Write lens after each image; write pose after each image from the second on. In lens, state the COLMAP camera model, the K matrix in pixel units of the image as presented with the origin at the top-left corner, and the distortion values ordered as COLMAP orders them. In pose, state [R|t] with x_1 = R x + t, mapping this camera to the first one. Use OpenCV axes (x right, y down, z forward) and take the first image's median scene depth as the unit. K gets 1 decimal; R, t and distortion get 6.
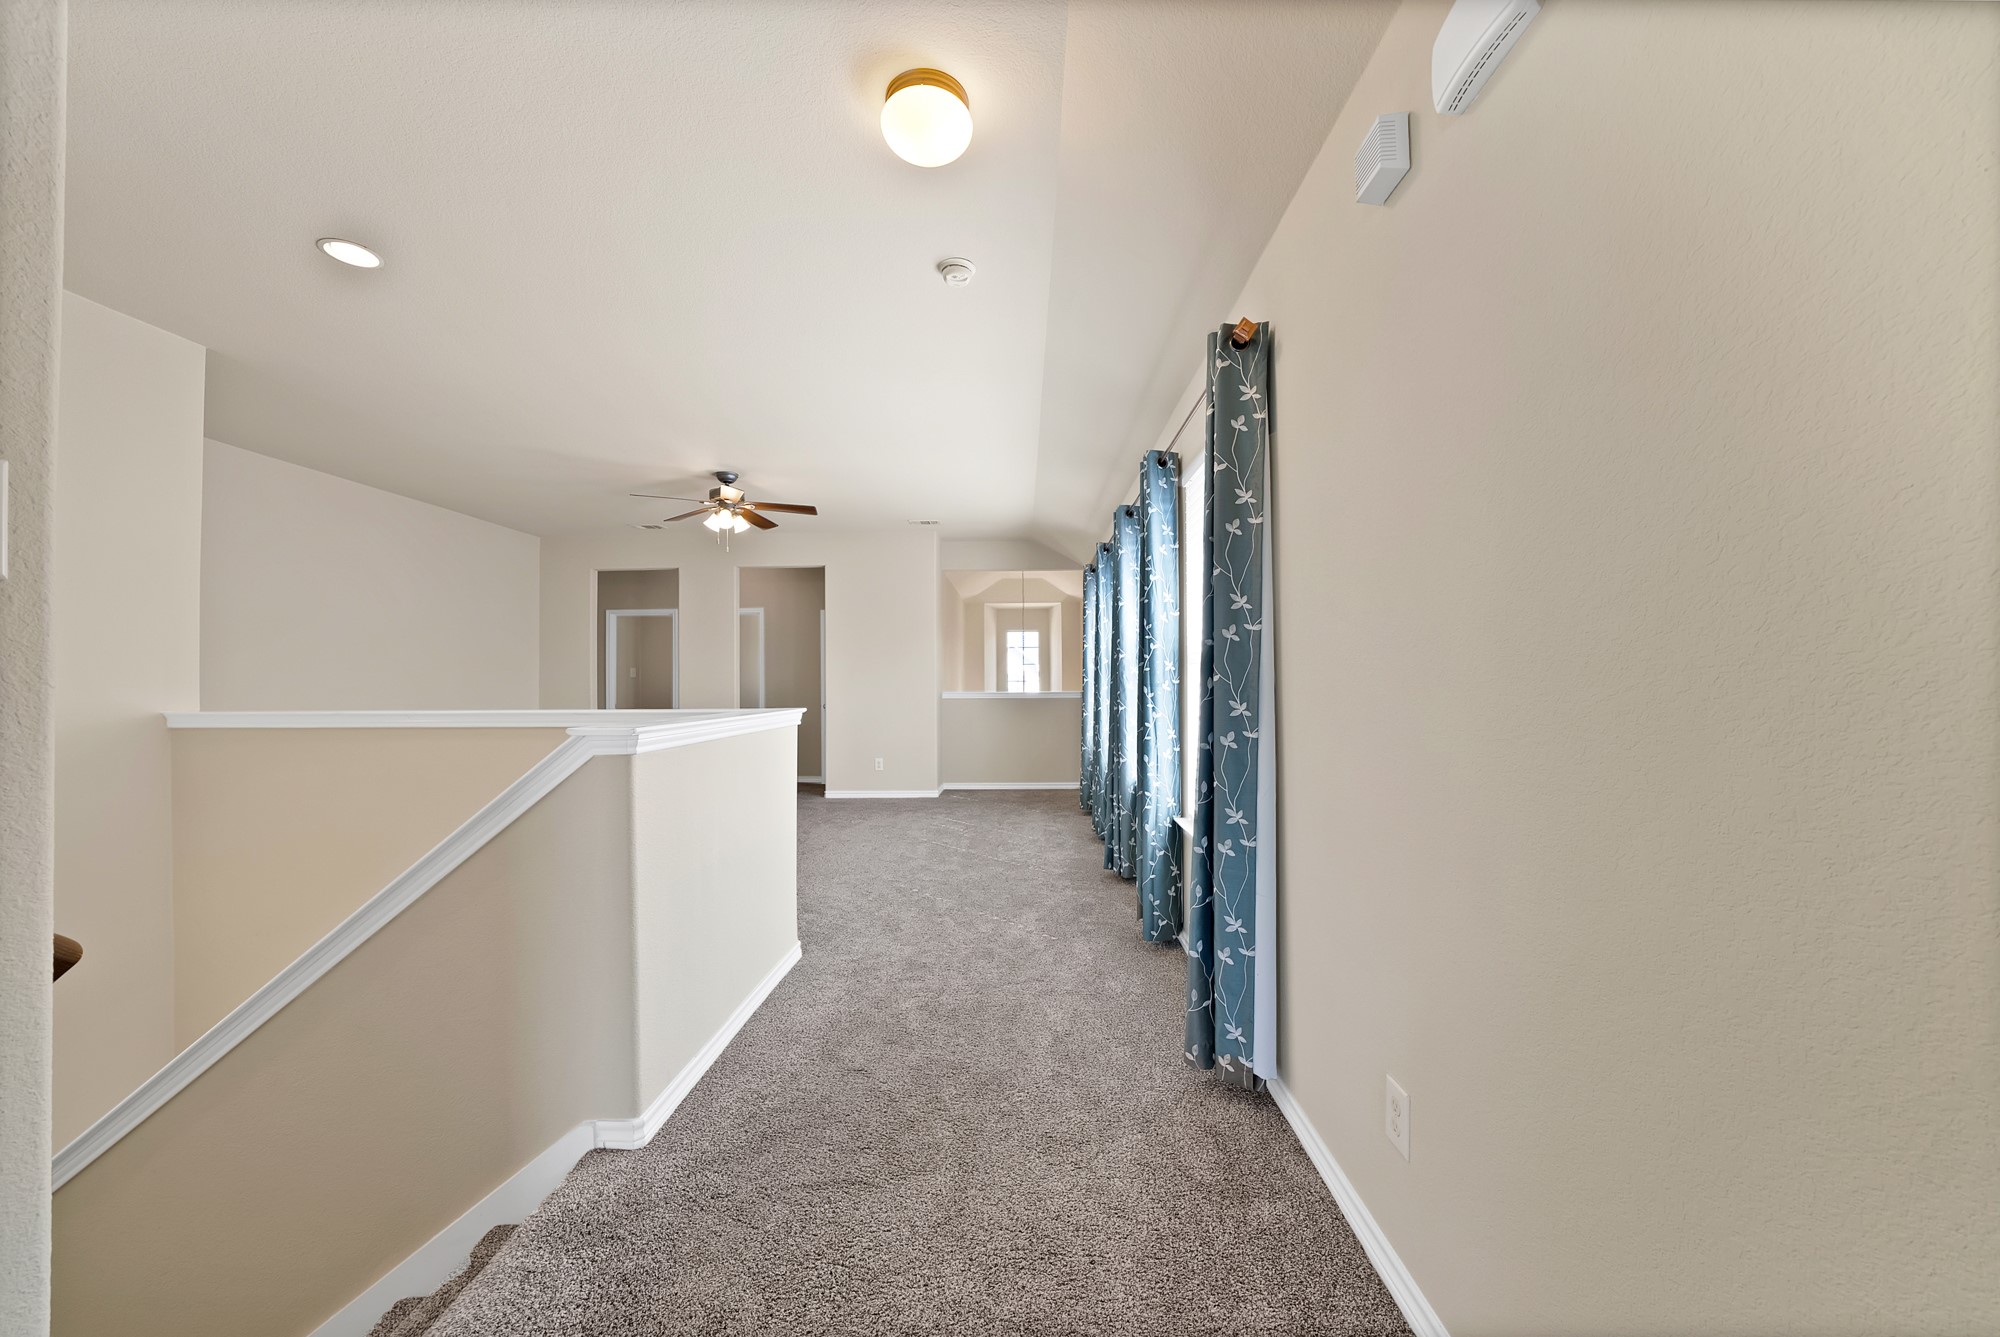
lens RADIAL K [[727.0, 0, 1003.0], [0, 727.0, 676.6], [0, 0, 1]] dist [-0.009095, 0.000442]
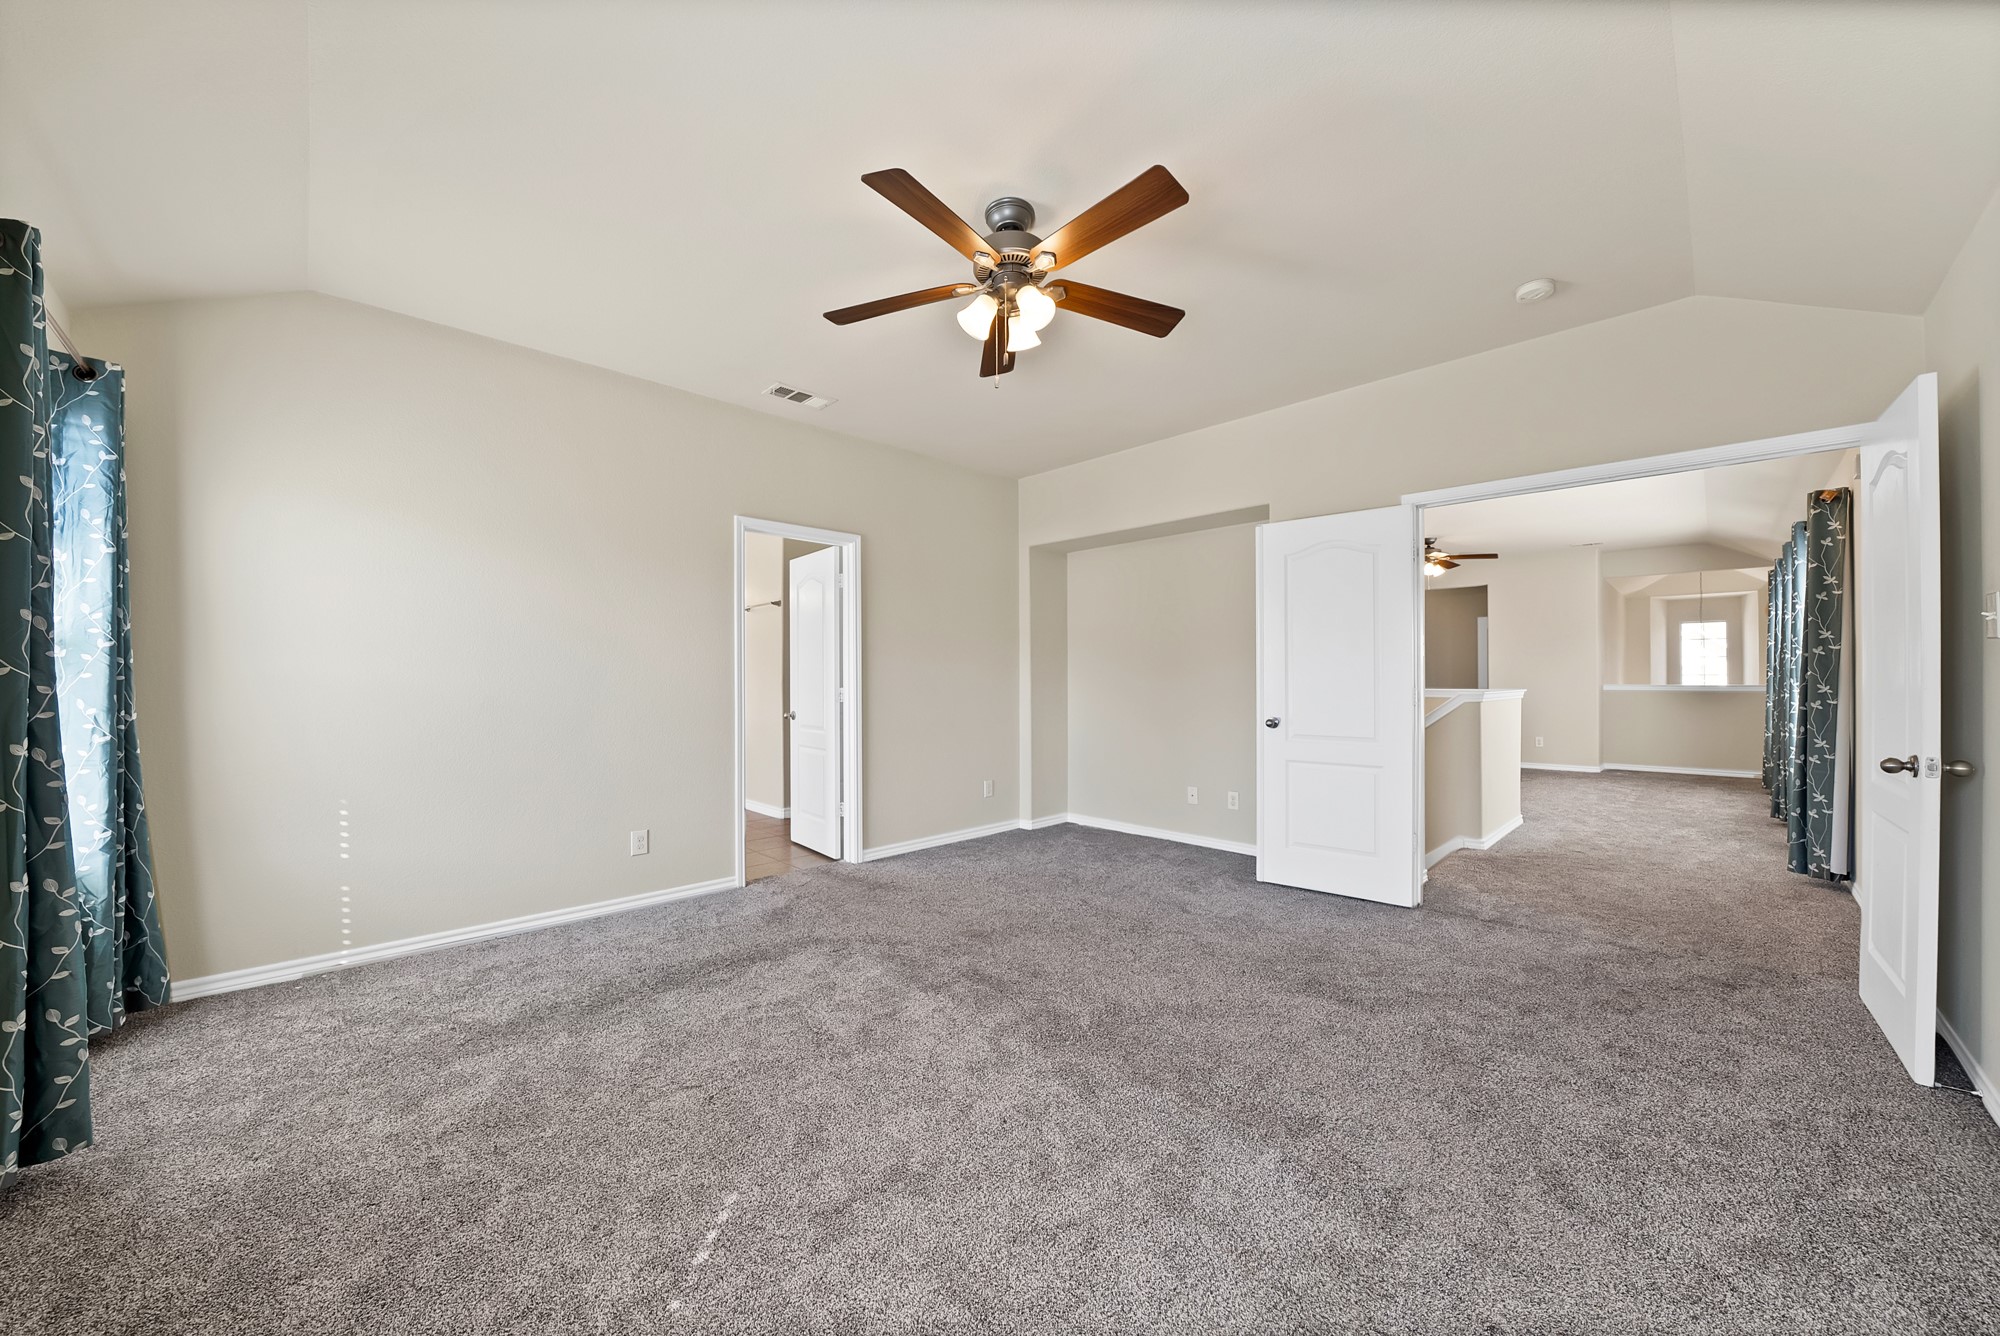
lens RADIAL K [[727.0, 0, 1017.0], [0, 727.0, 676.9], [0, 0, 1]] dist [-0.009095, 0.000442]
pose [[0.735189, 0.001942, -0.677859, 0.025440], [0.004918, 0.999954, 0.008199, -0.009960], [0.677844, -0.009361, 0.735146, -1.264248]]
